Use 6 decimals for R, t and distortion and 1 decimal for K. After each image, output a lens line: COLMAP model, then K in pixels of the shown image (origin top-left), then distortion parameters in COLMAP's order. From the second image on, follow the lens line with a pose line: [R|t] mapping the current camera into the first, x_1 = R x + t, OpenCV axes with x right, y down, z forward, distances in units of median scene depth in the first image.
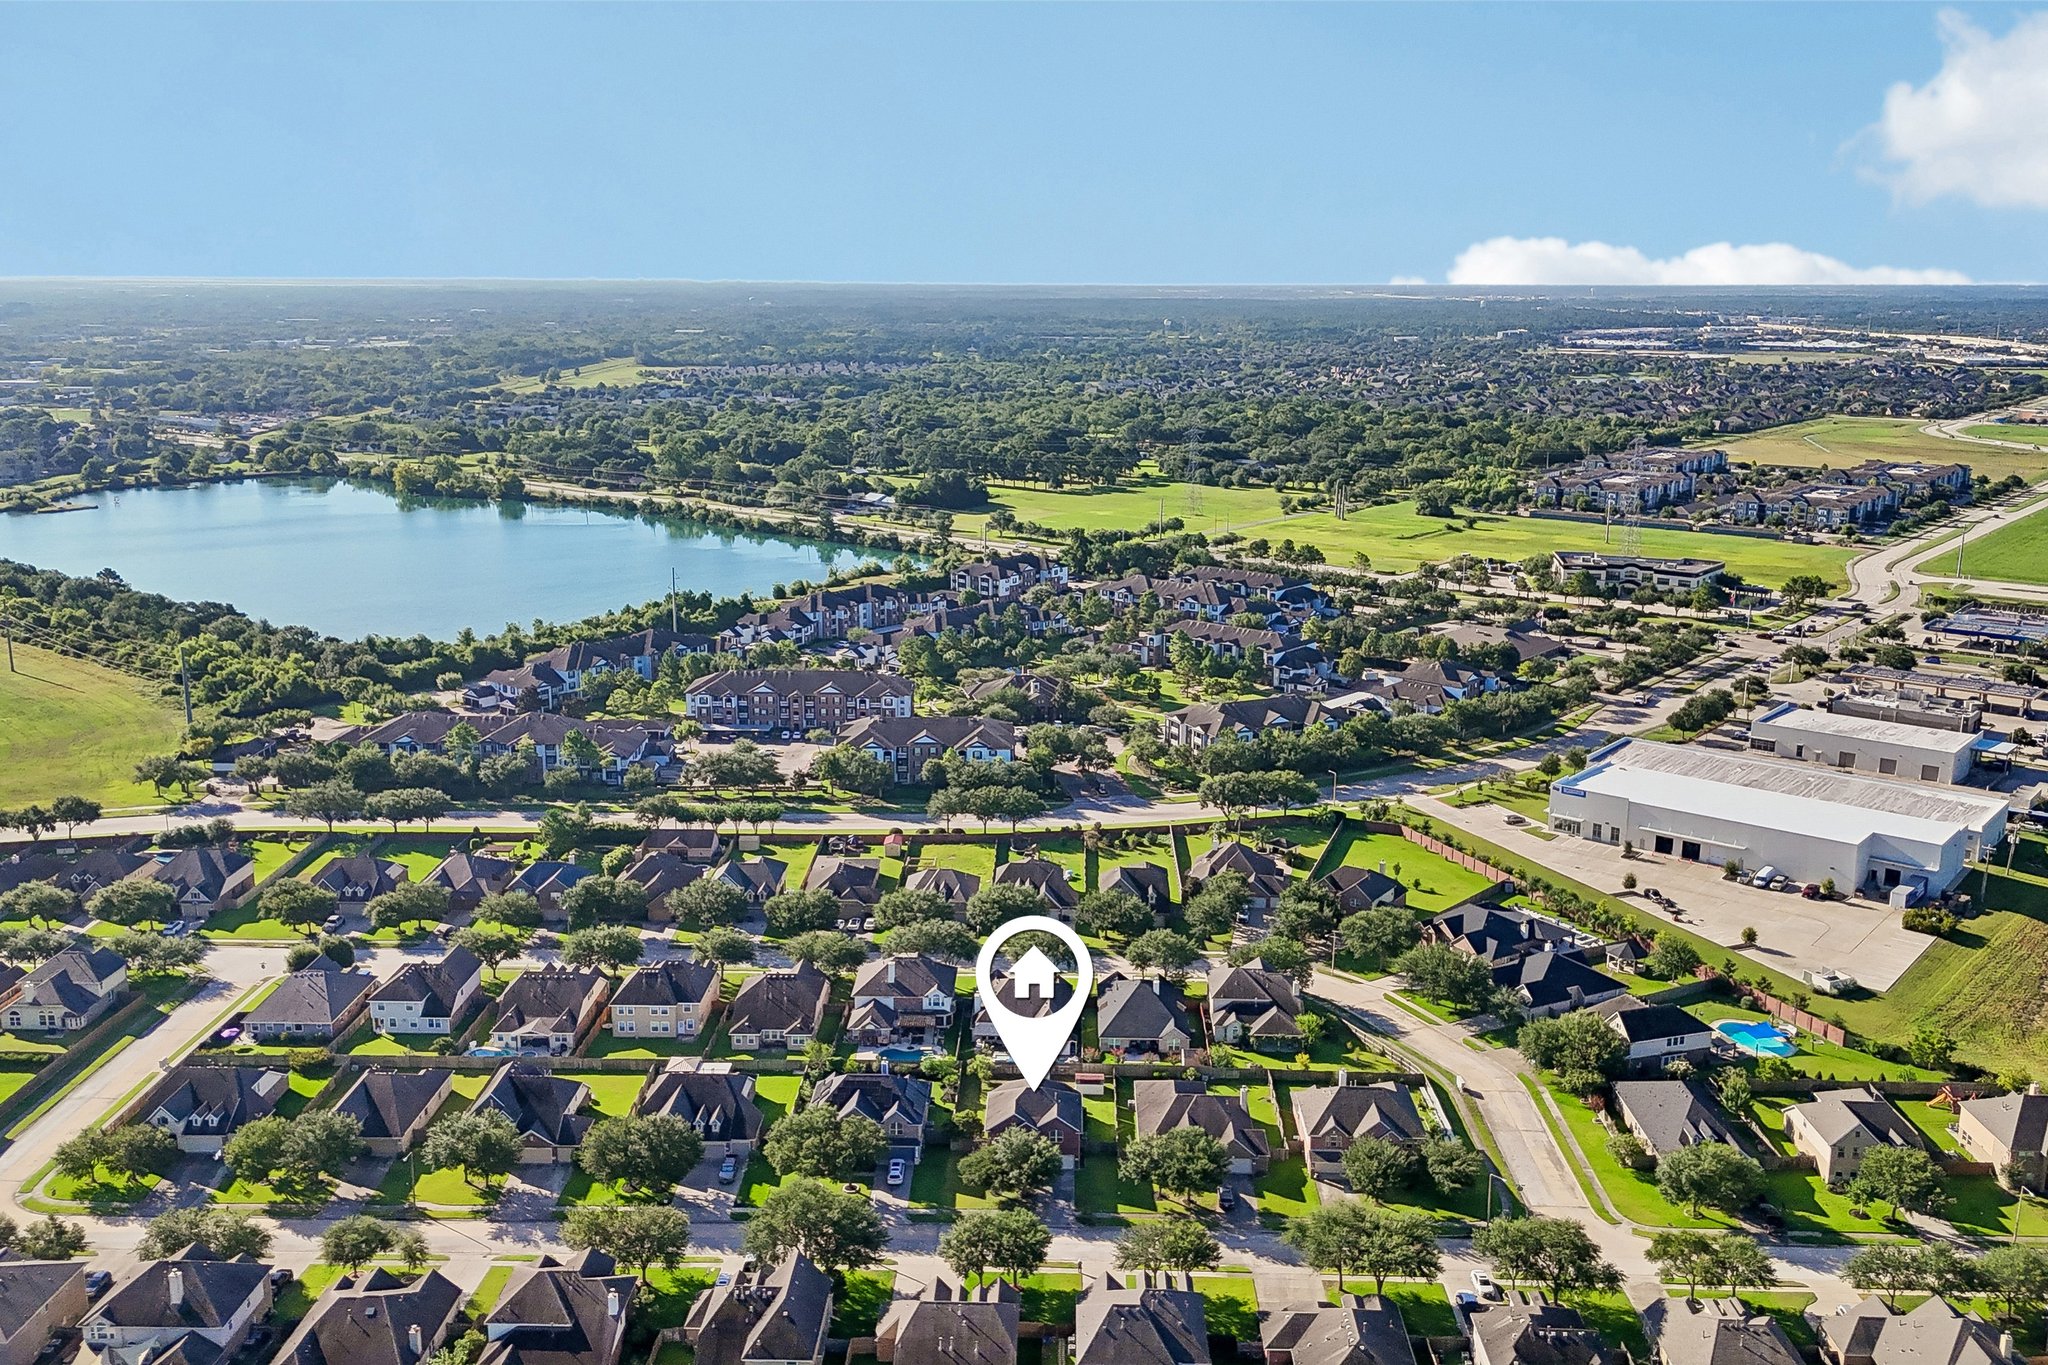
lens RADIAL K [[1857.3, 0, 1029.8], [0, 1857.3, 672.7], [0, 0, 1]] dist [0.084338, -0.001064]
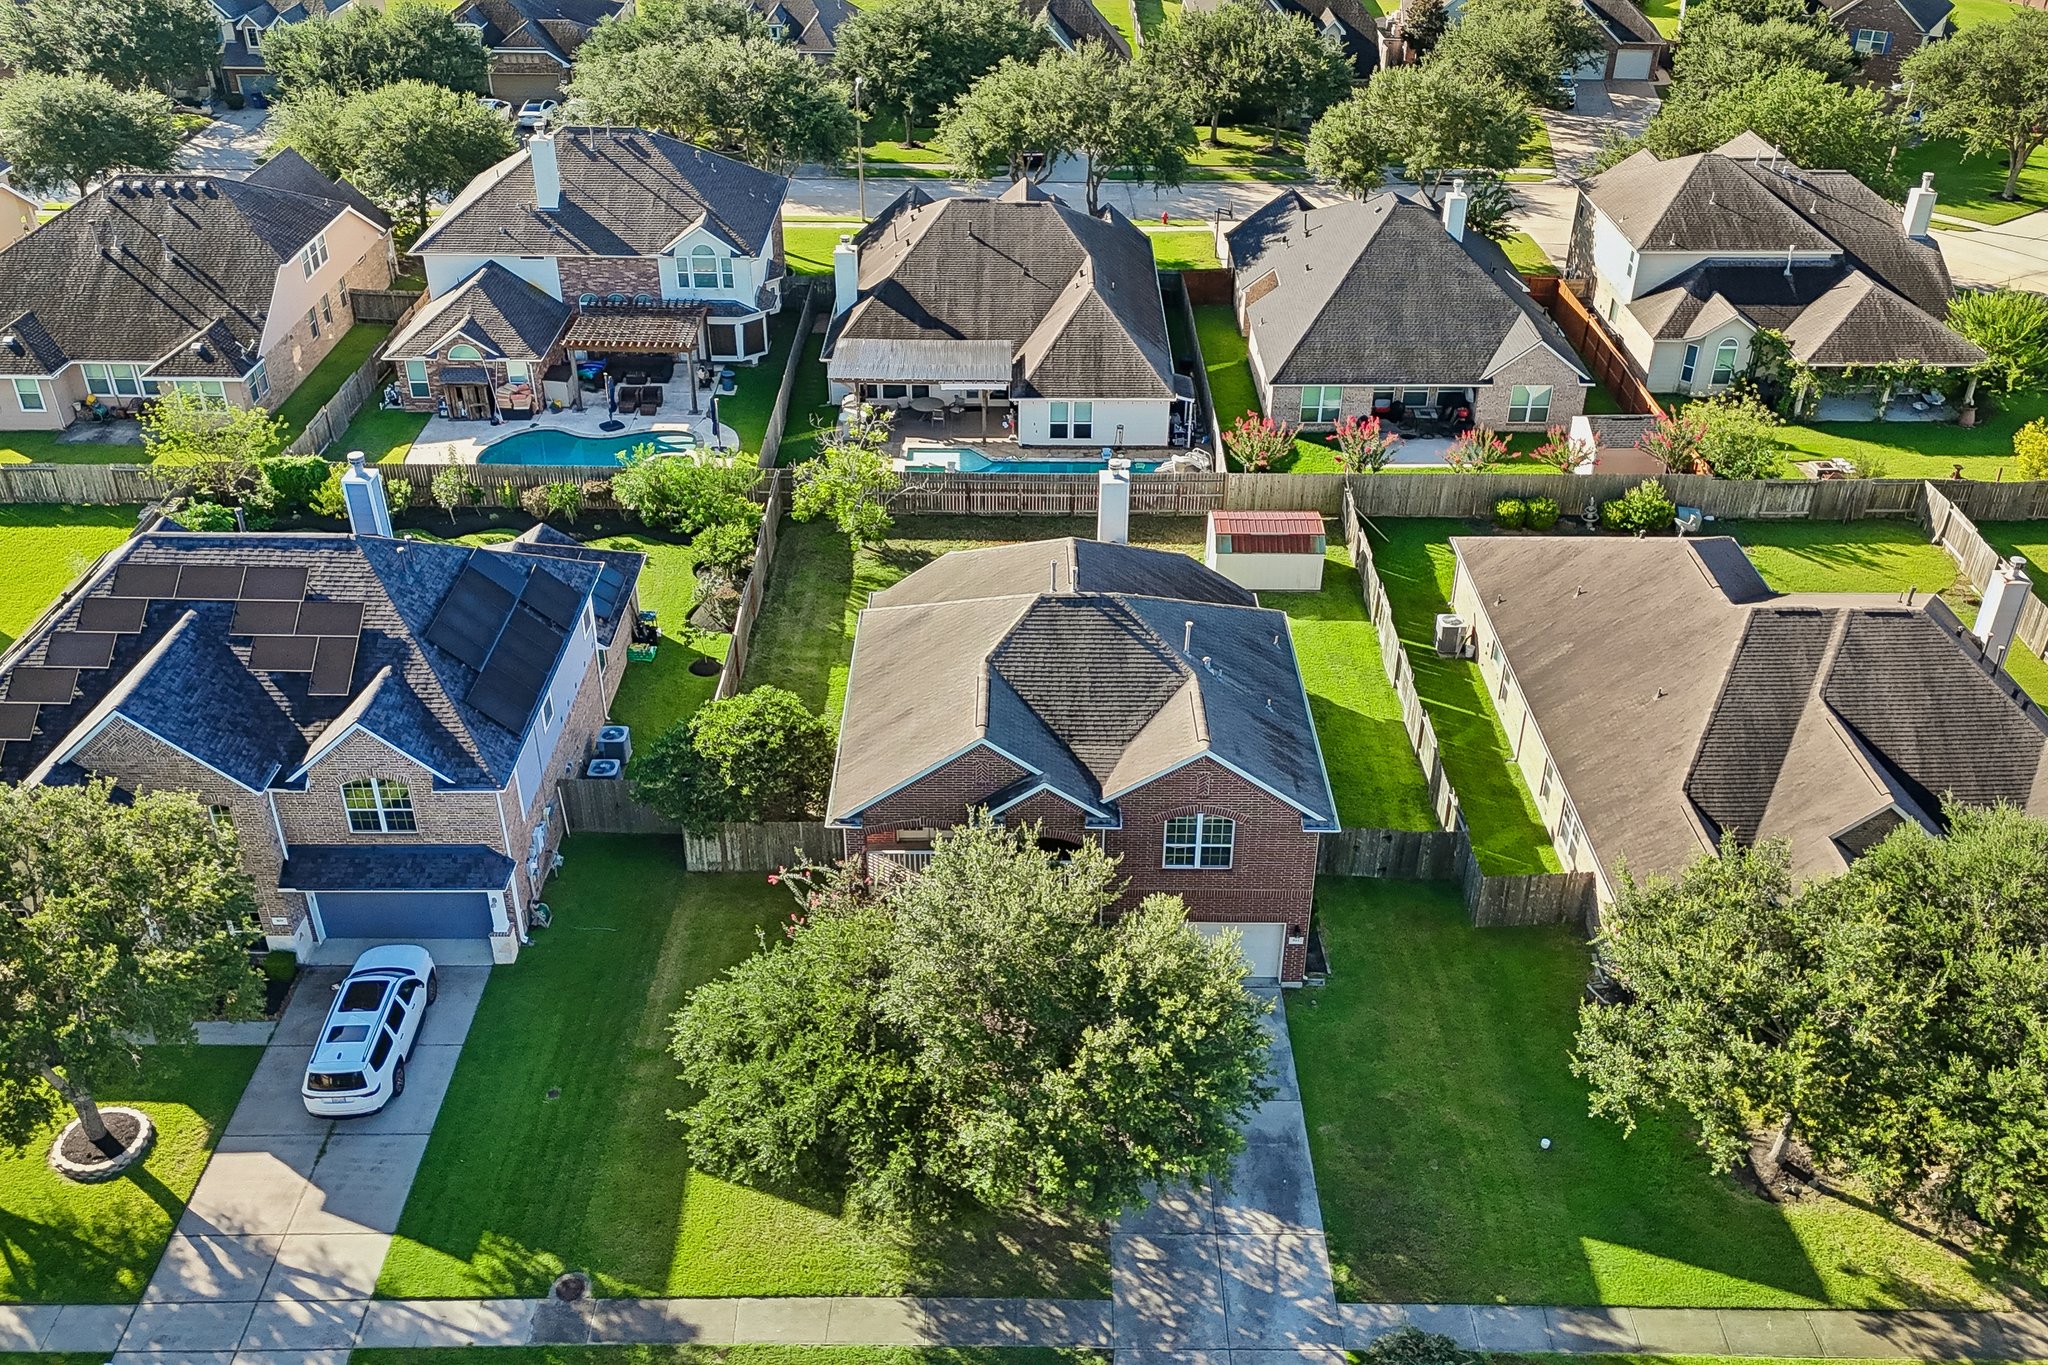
lens RADIAL K [[1857.3, 0, 1030.0], [0, 1857.3, 682.1], [0, 0, 1]] dist [0.084338, -0.001064]
pose [[0.999686, -0.012853, 0.021502, -0.006481], [0.005507, 0.950105, 0.311883, 0.149359], [-0.024438, -0.311666, 0.949877, 0.712780]]
